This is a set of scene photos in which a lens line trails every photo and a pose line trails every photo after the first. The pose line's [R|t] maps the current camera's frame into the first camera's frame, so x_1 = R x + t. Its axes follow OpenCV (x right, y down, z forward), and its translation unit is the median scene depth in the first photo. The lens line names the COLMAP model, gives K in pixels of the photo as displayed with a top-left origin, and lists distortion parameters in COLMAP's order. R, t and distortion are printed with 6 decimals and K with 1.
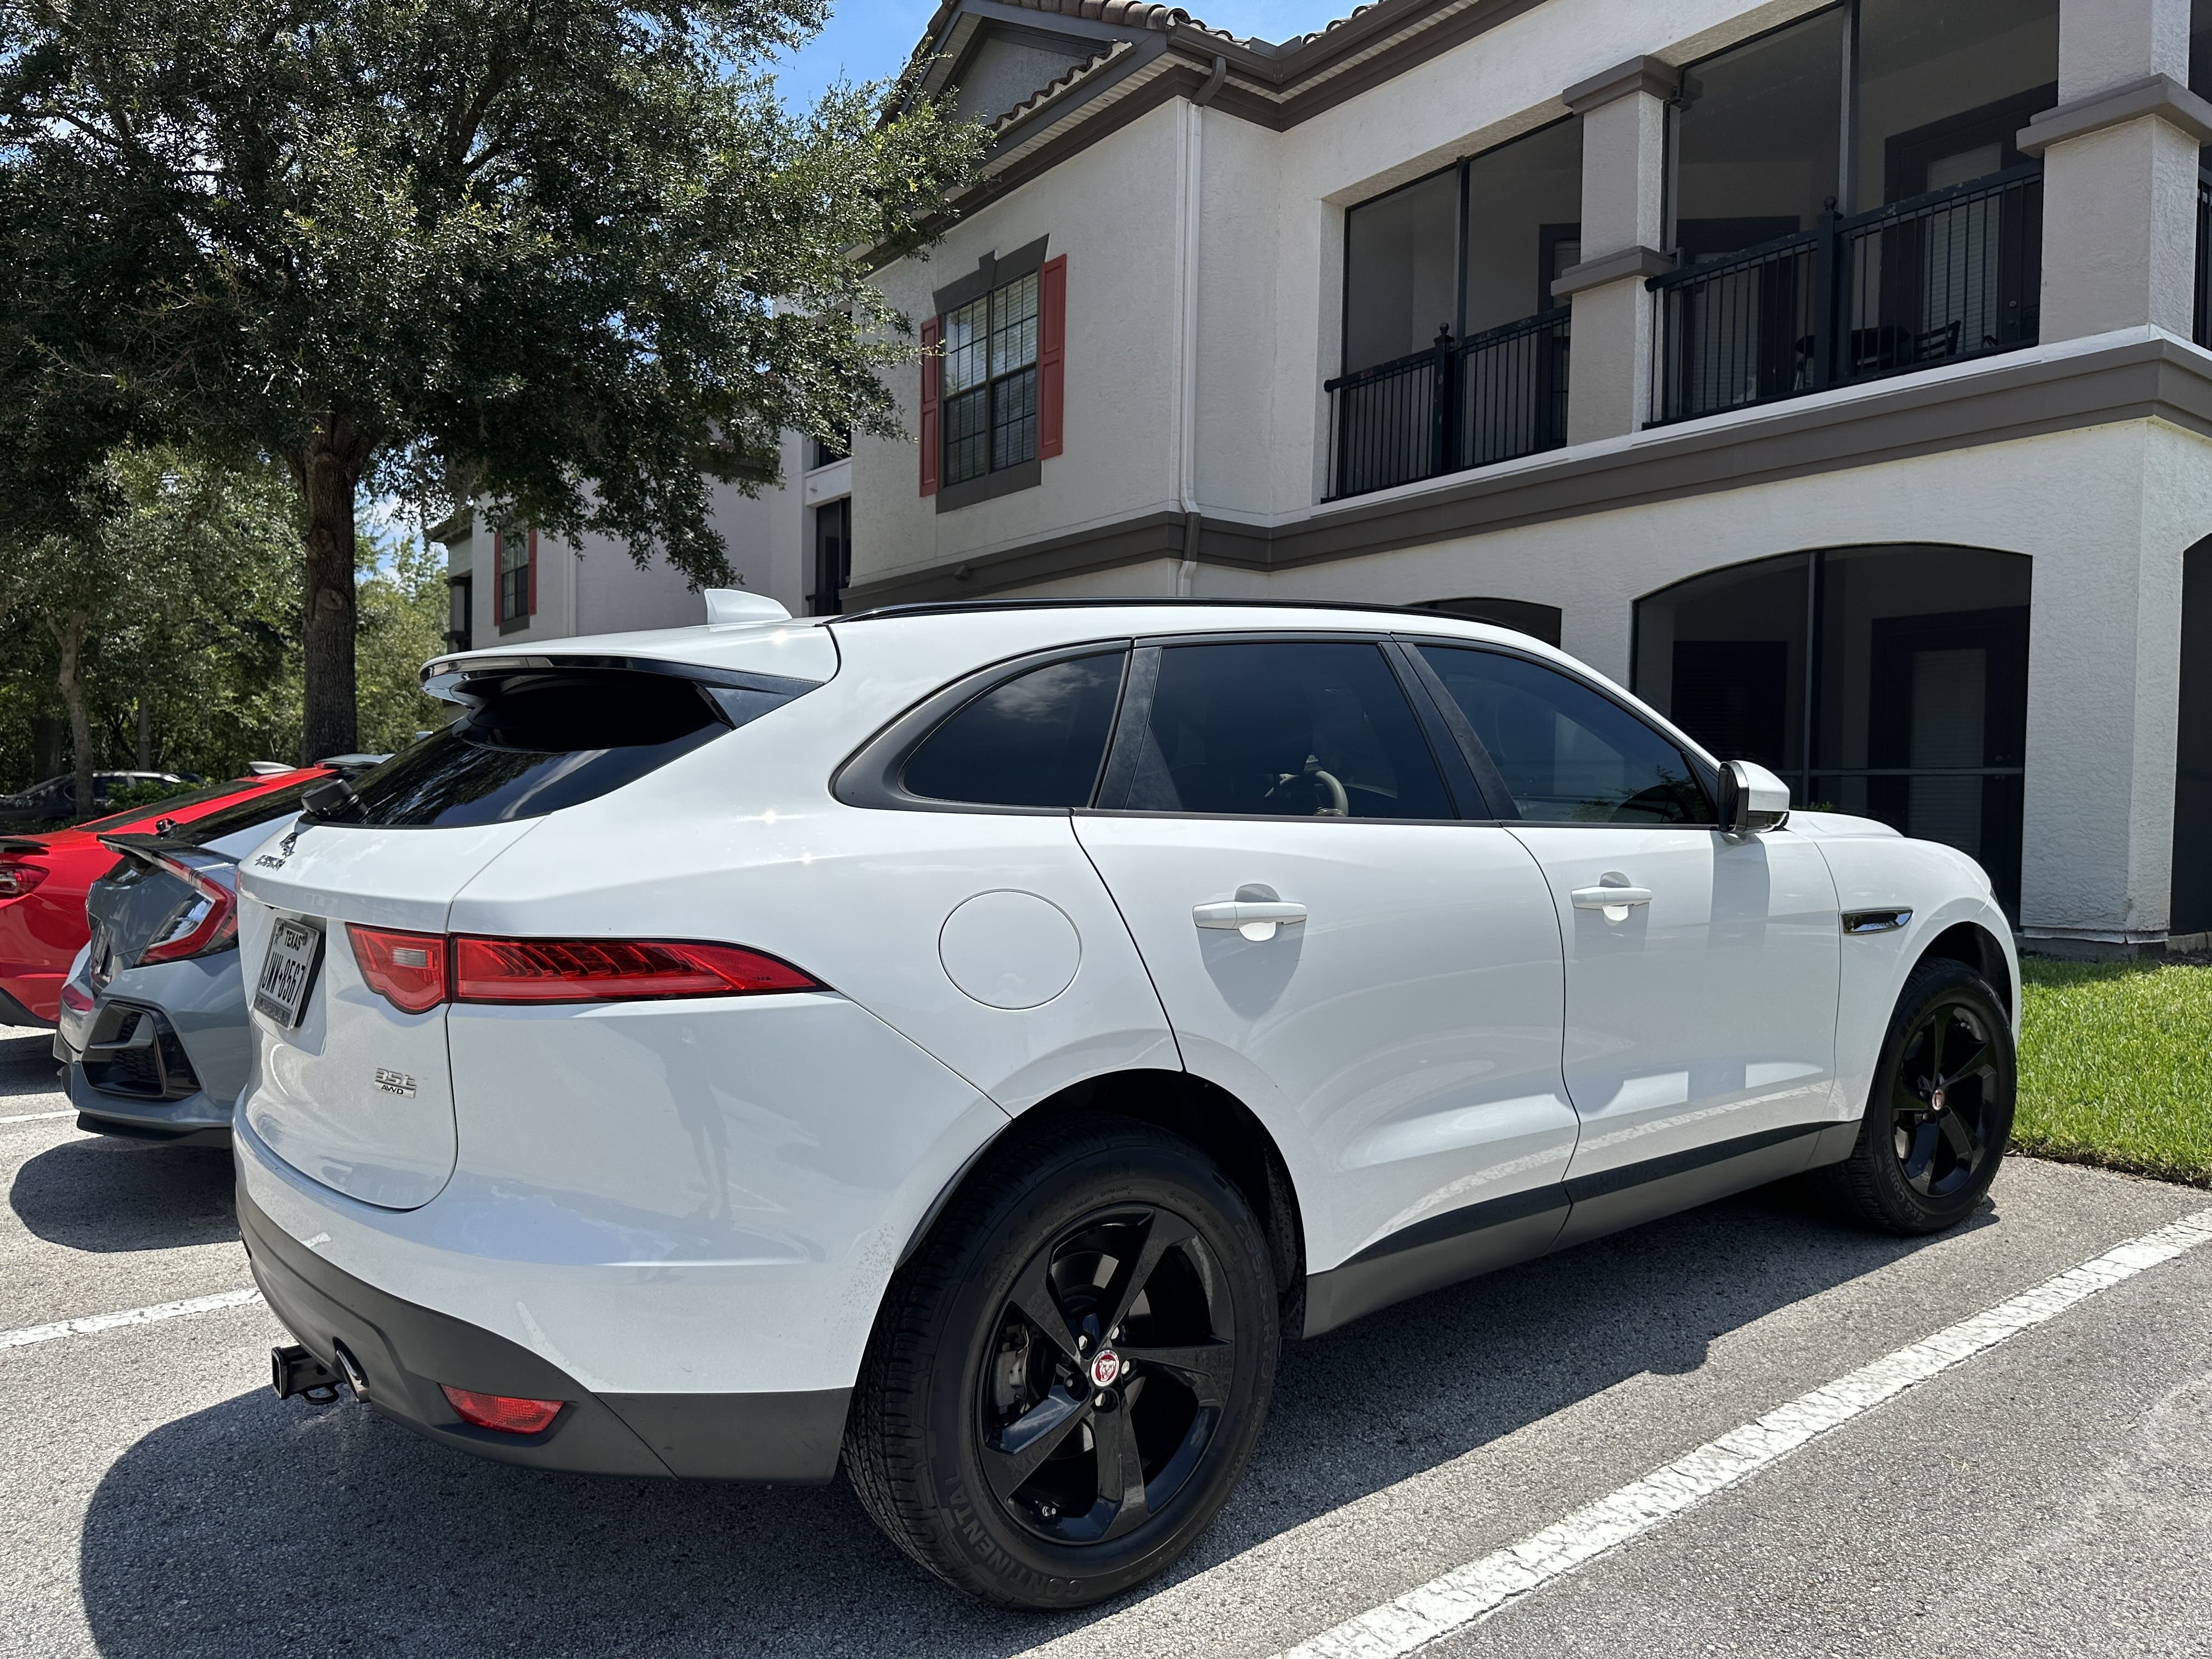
lens RADIAL K [[1559.0, 0, 1102.8], [0, 1559.0, 843.6], [0, 0, 1]] dist [0.035160, -0.037630]
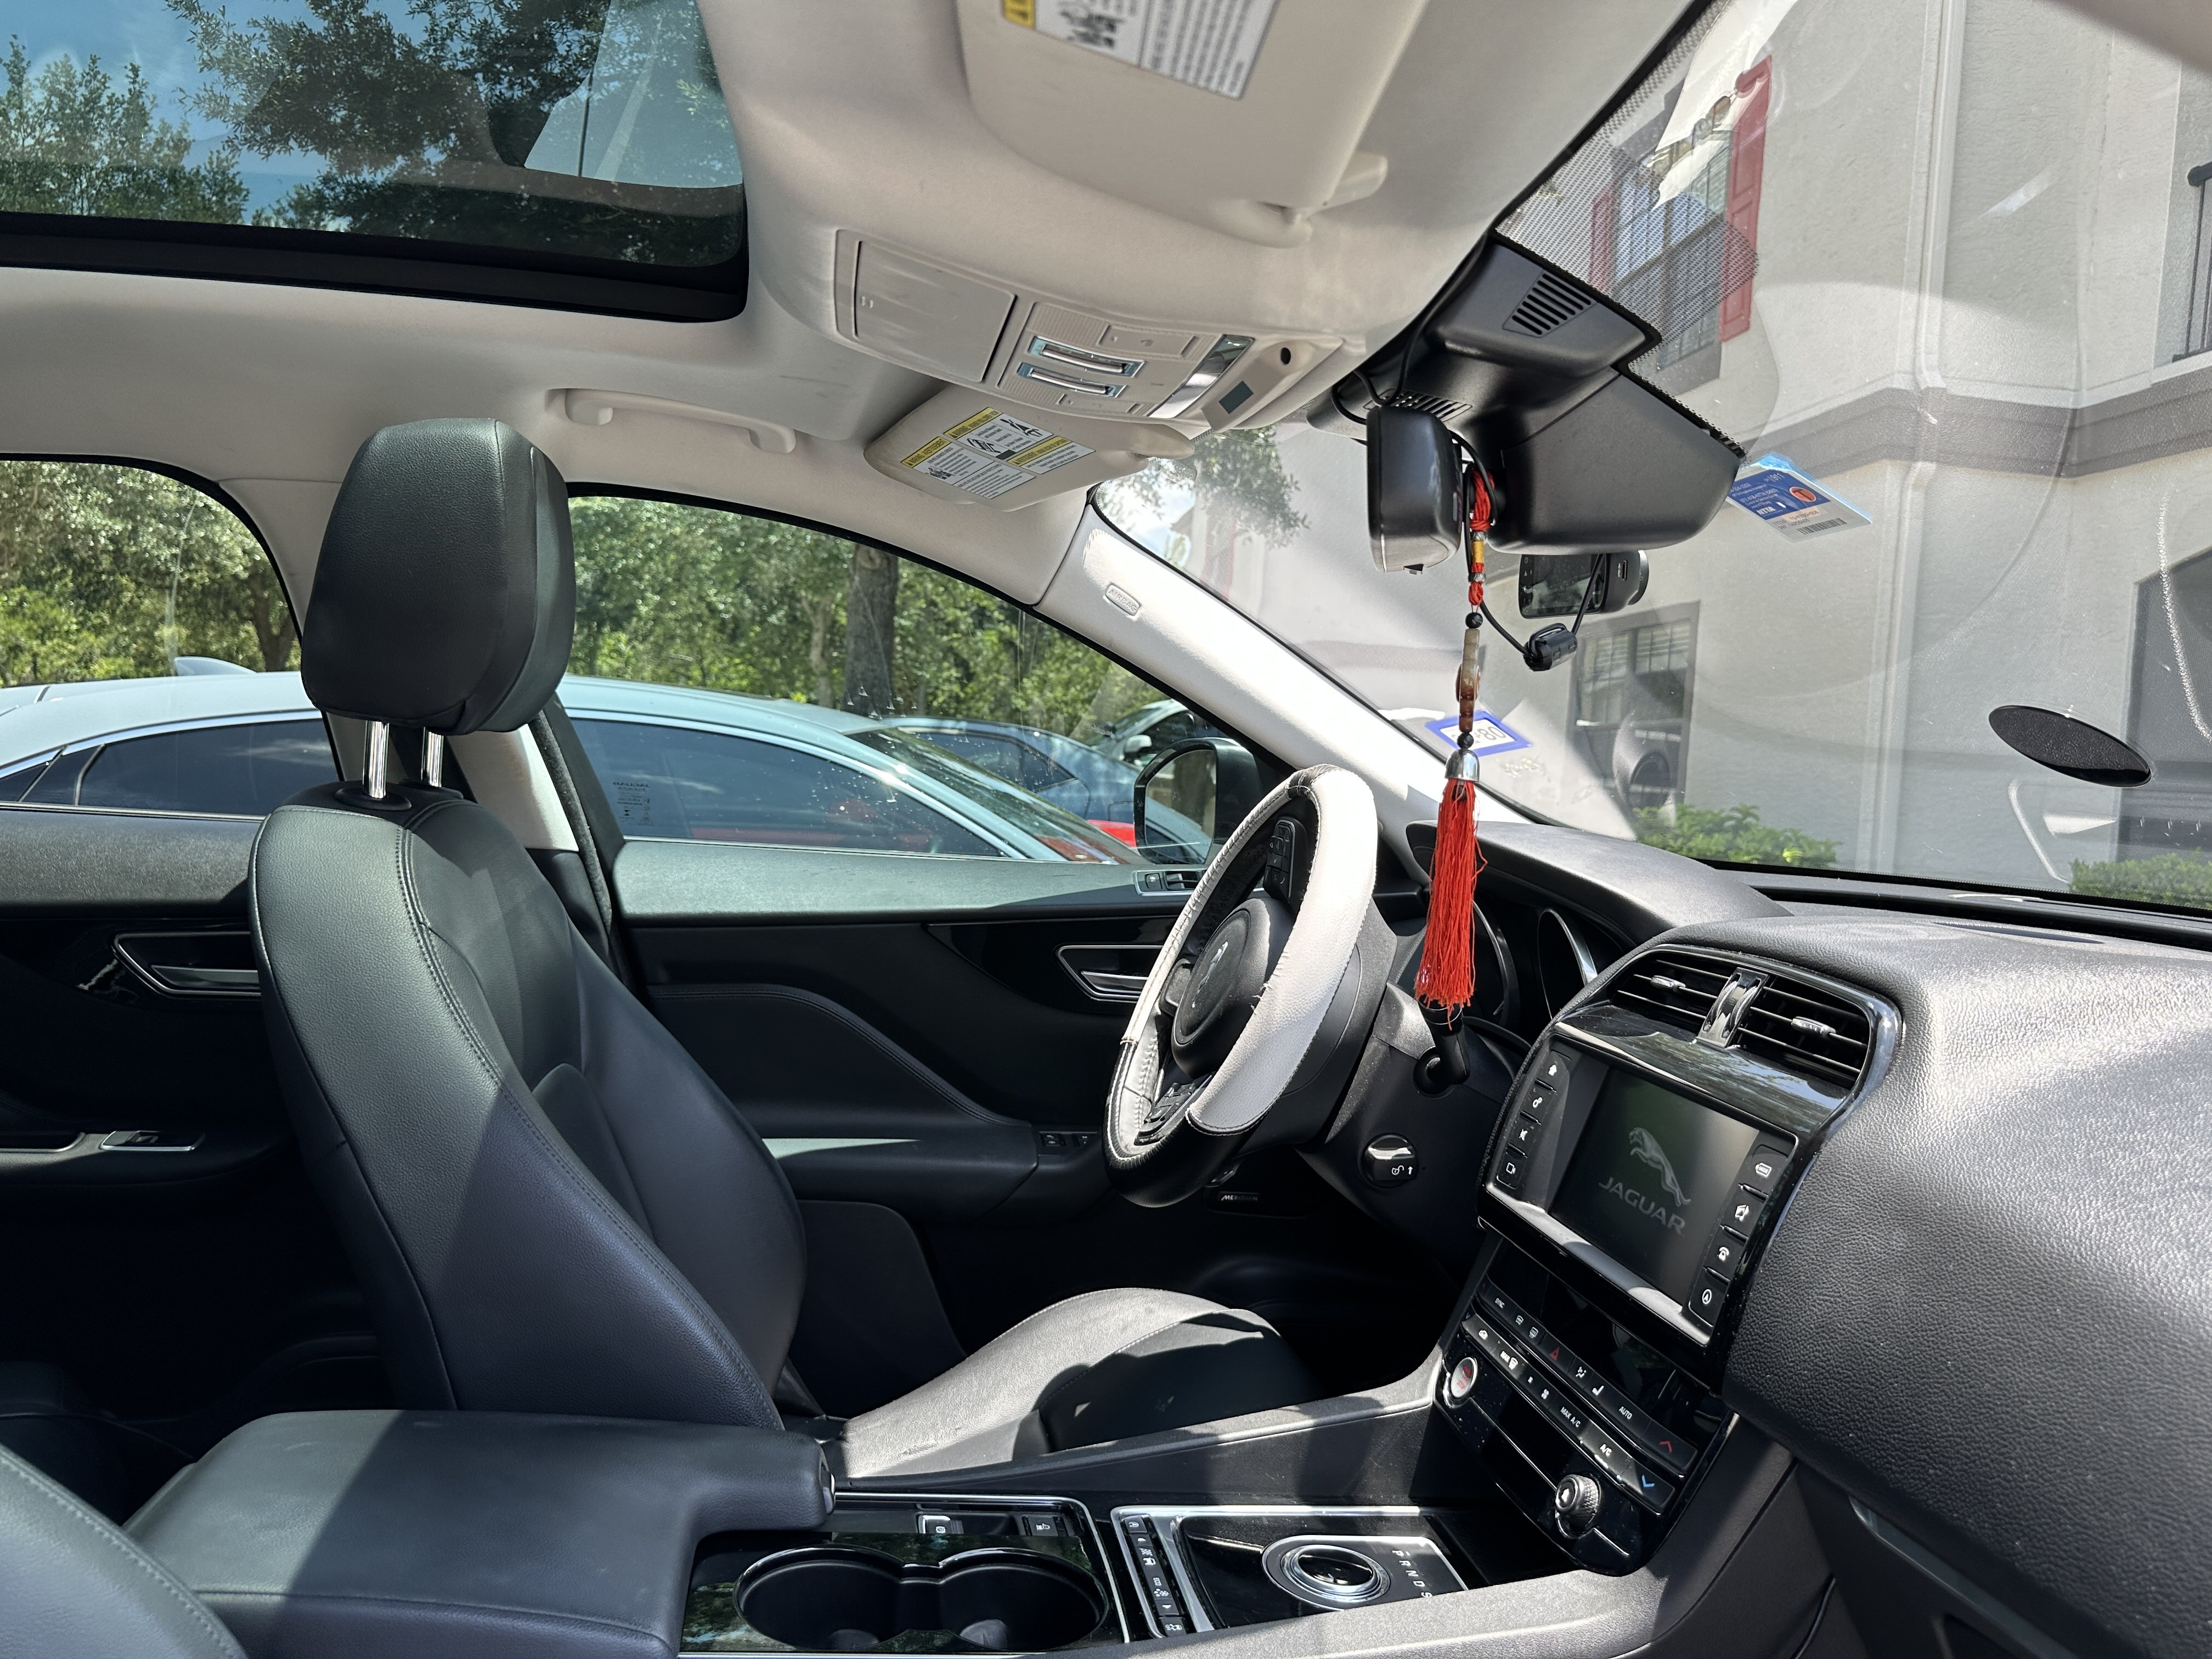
lens RADIAL K [[1559.0, 0, 1097.6], [0, 1559.0, 830.9], [0, 0, 1]] dist [0.035160, -0.037630]
pose [[0.876074, 0.057850, -0.478693, 0.298526], [-0.059566, 0.998157, 0.011613, -0.049028], [0.478482, 0.018340, 0.877906, 0.982176]]
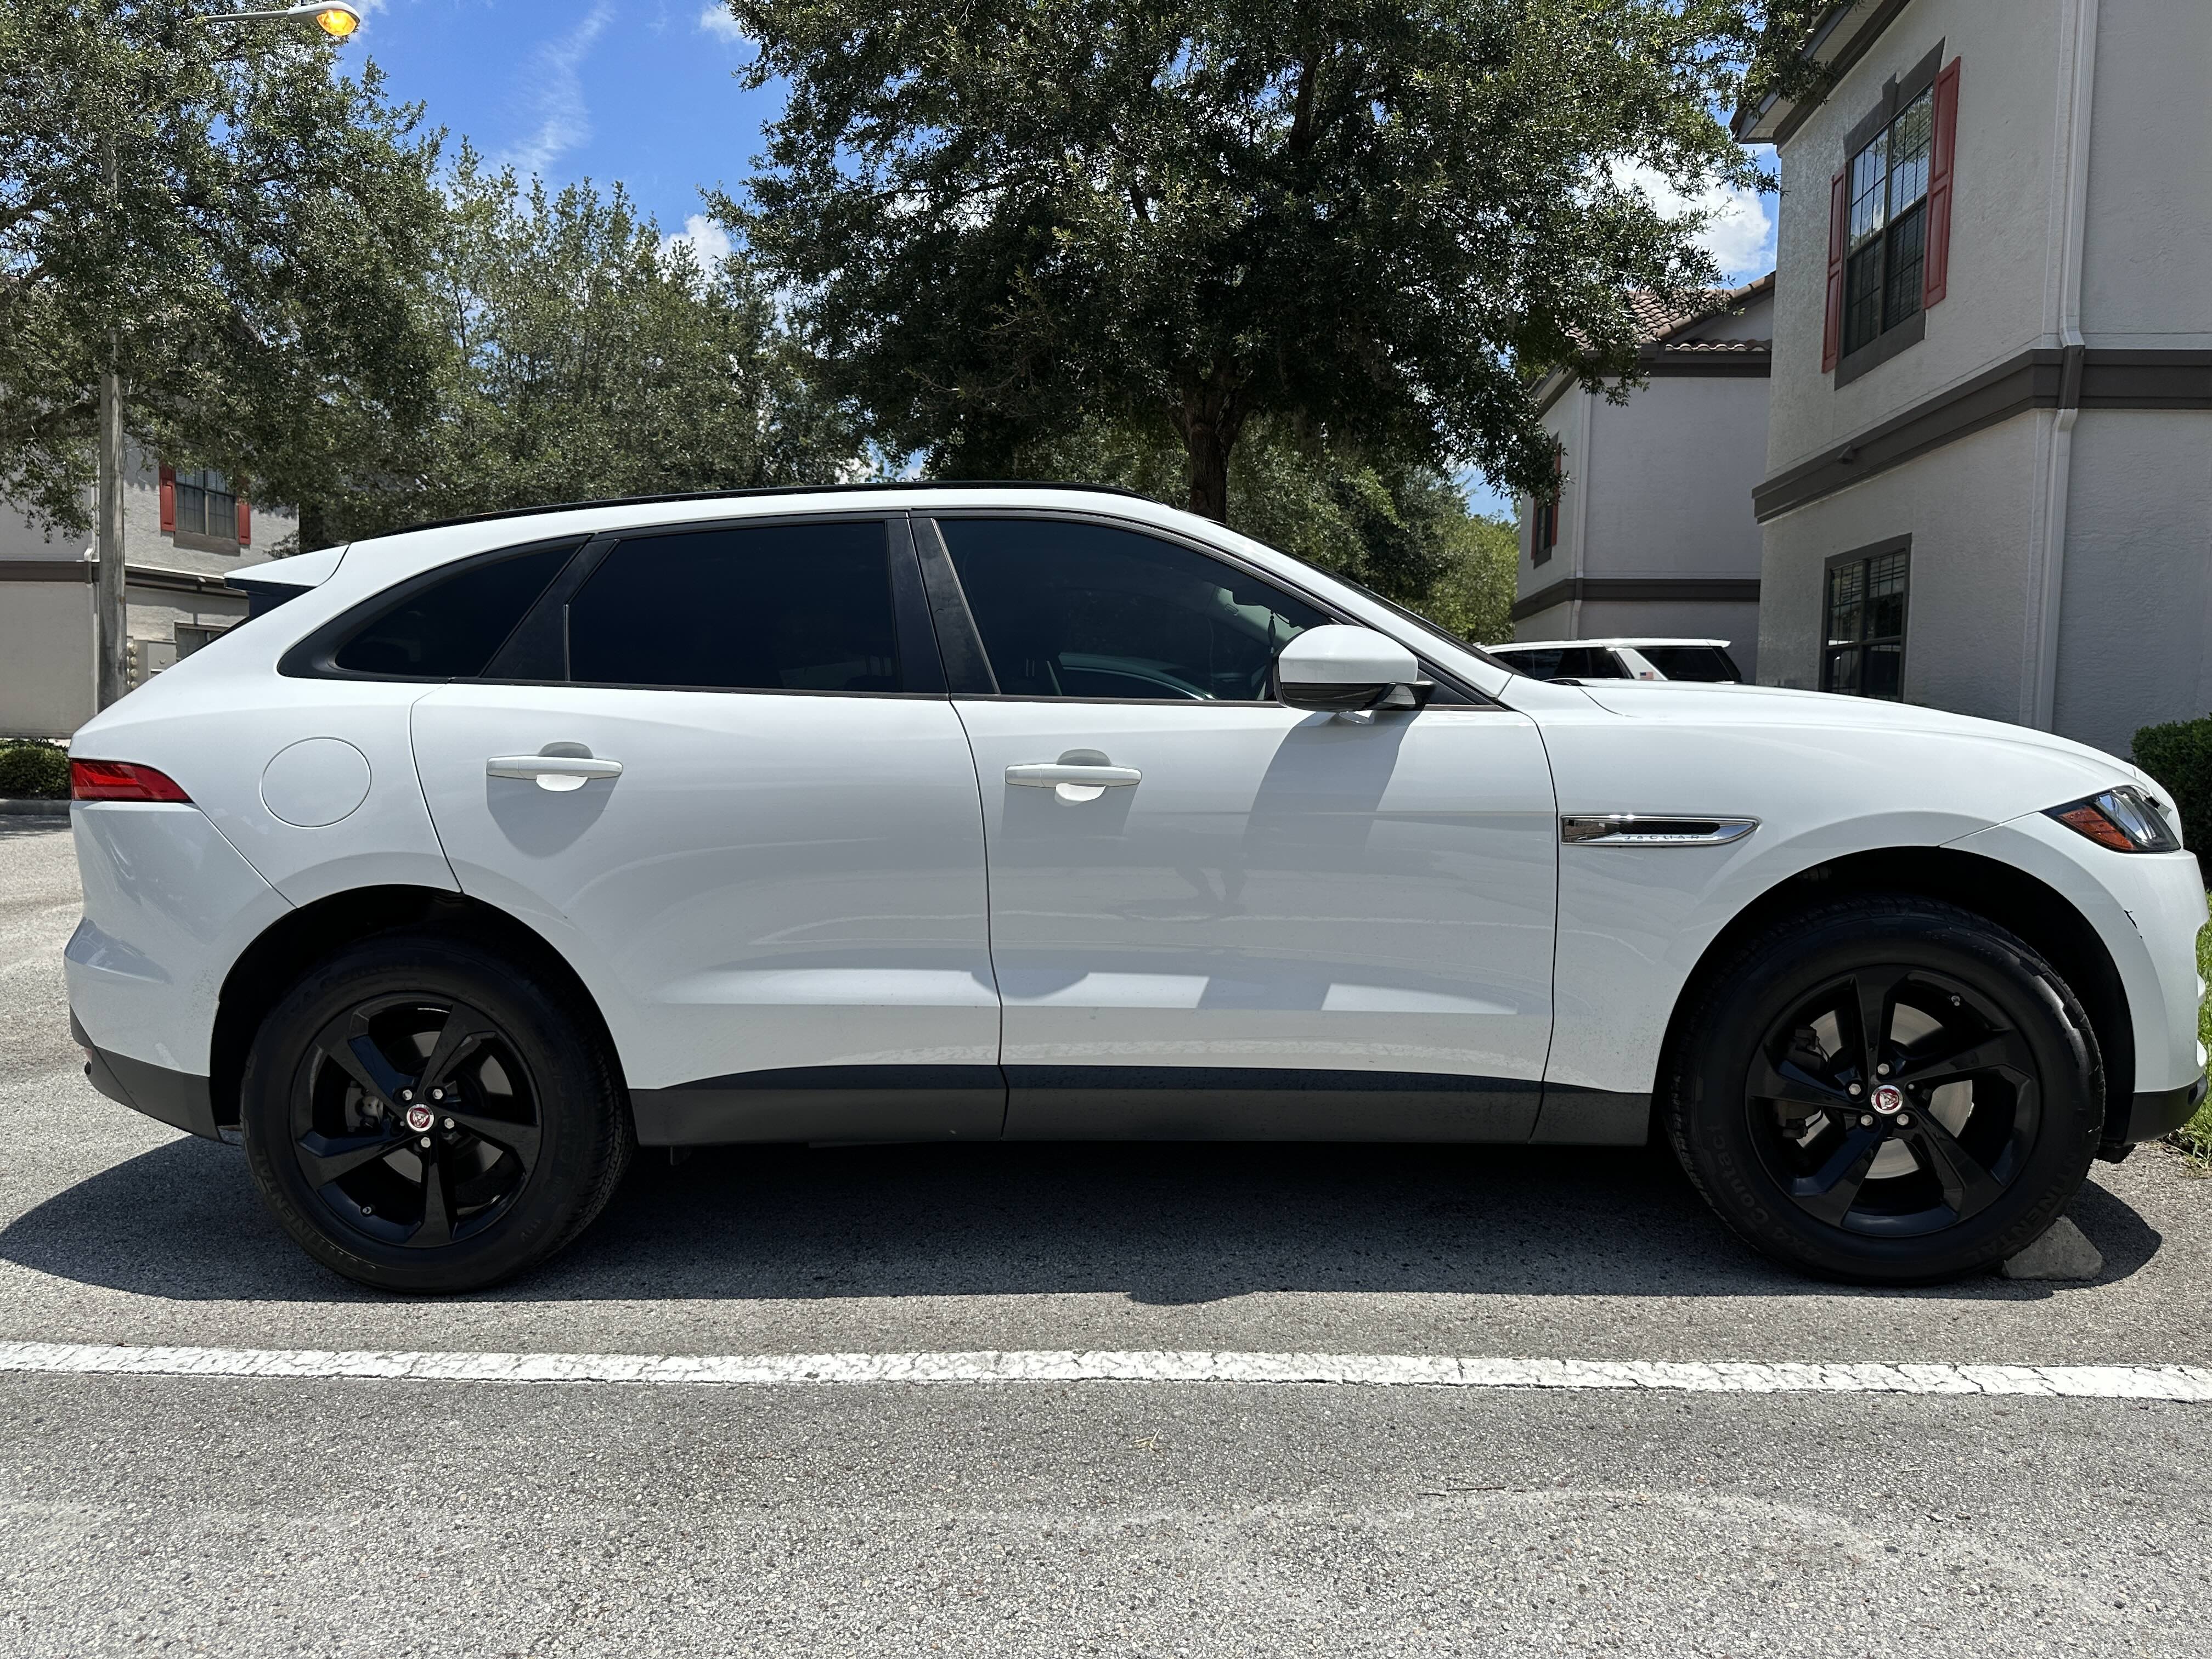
lens RADIAL K [[1559.0, 0, 1095.3], [0, 1559.0, 811.9], [0, 0, 1]] dist [0.035160, -0.037630]
pose [[0.740142, 0.036699, -0.671449, 0.908044], [-0.019661, 0.999264, 0.032943, 0.023743], [0.672164, -0.011181, 0.740318, 0.304198]]
